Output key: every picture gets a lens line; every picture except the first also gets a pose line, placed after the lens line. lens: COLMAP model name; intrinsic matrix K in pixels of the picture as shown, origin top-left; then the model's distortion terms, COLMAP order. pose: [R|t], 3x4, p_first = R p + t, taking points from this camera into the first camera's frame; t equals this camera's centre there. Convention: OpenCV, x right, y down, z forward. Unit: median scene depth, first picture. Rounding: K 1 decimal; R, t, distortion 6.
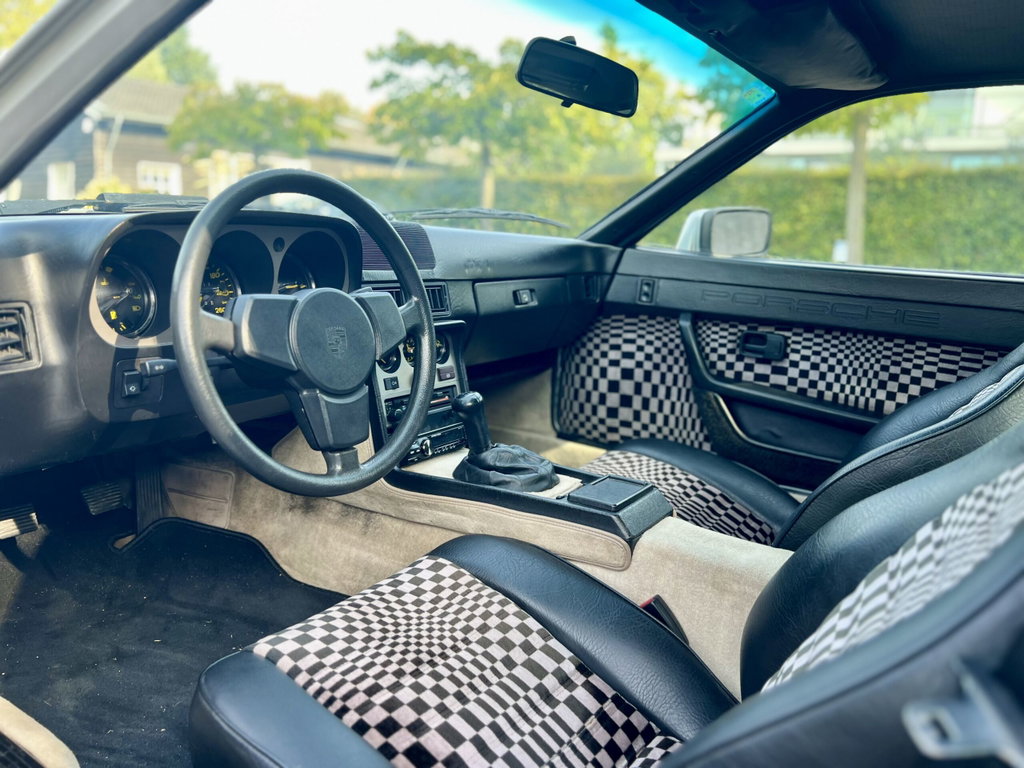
lens RADIAL K [[756.6, 0, 512.0], [0, 756.6, 384.0], [0, 0, 1]] dist [0.179111, -0.307166]
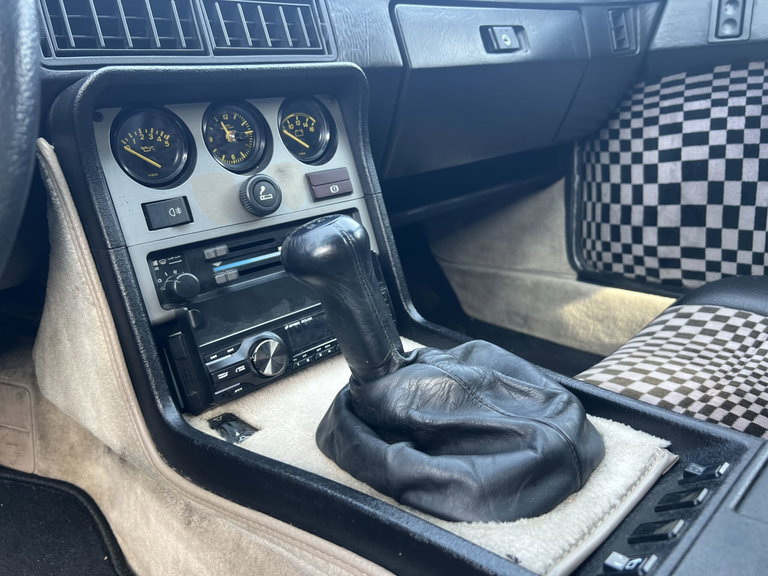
lens RADIAL K [[588.0, 0, 390.9], [0, 588.0, 283.8], [0, 0, 1]] dist [0.041243, -0.050501]
pose [[0.968495, -0.062718, -0.241005, 0.024862], [0.086606, 0.992185, 0.089829, 0.012833], [0.233488, -0.107872, 0.966358, 0.471388]]
